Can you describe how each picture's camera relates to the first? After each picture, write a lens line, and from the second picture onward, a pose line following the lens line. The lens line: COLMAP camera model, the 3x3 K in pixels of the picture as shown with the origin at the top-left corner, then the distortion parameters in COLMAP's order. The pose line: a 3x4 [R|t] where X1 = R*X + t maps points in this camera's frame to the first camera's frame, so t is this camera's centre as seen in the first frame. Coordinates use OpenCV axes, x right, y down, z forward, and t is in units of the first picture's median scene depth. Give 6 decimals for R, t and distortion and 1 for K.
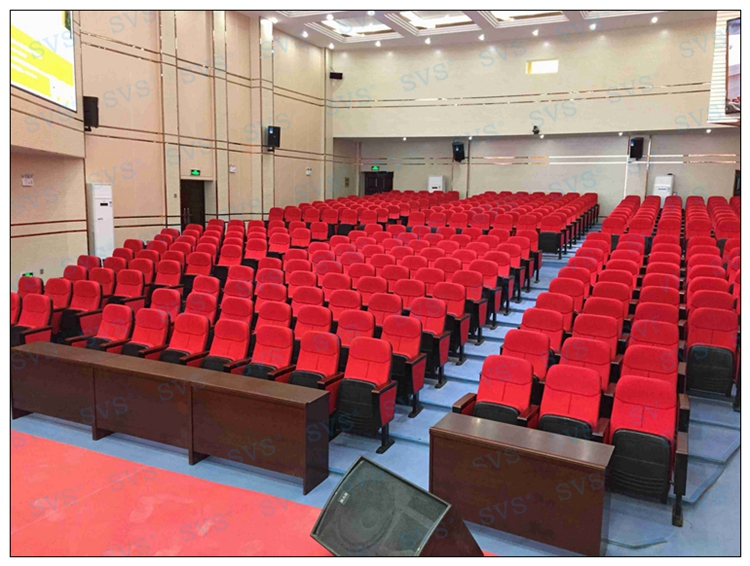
lens RADIAL K [[635.8, 0, 375.0], [0, 635.8, 283.0], [0, 0, 1]] dist [0.100325, -0.002535]
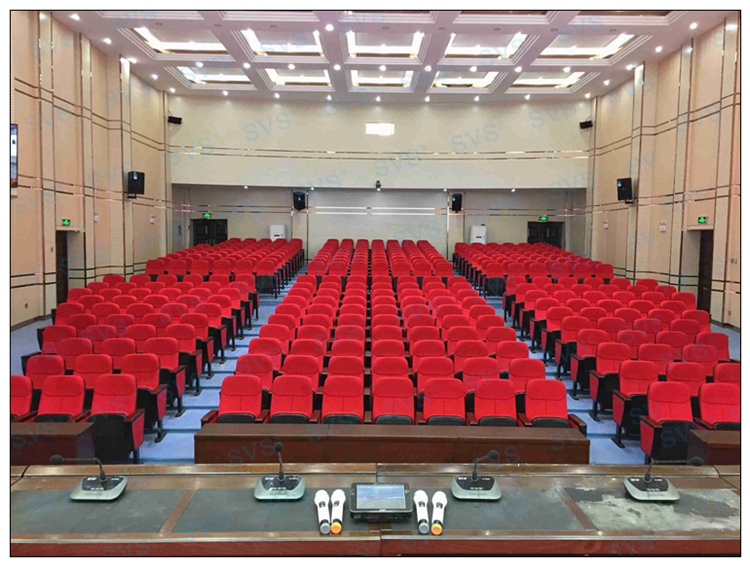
lens RADIAL K [[635.8, 0, 375.0], [0, 635.8, 283.0], [0, 0, 1]] dist [0.100325, -0.002535]
pose [[0.902651, -0.040780, 0.428438, -0.222381], [0.069163, 0.996307, -0.050883, -0.012961], [-0.424781, 0.075562, 0.902137, 0.027471]]
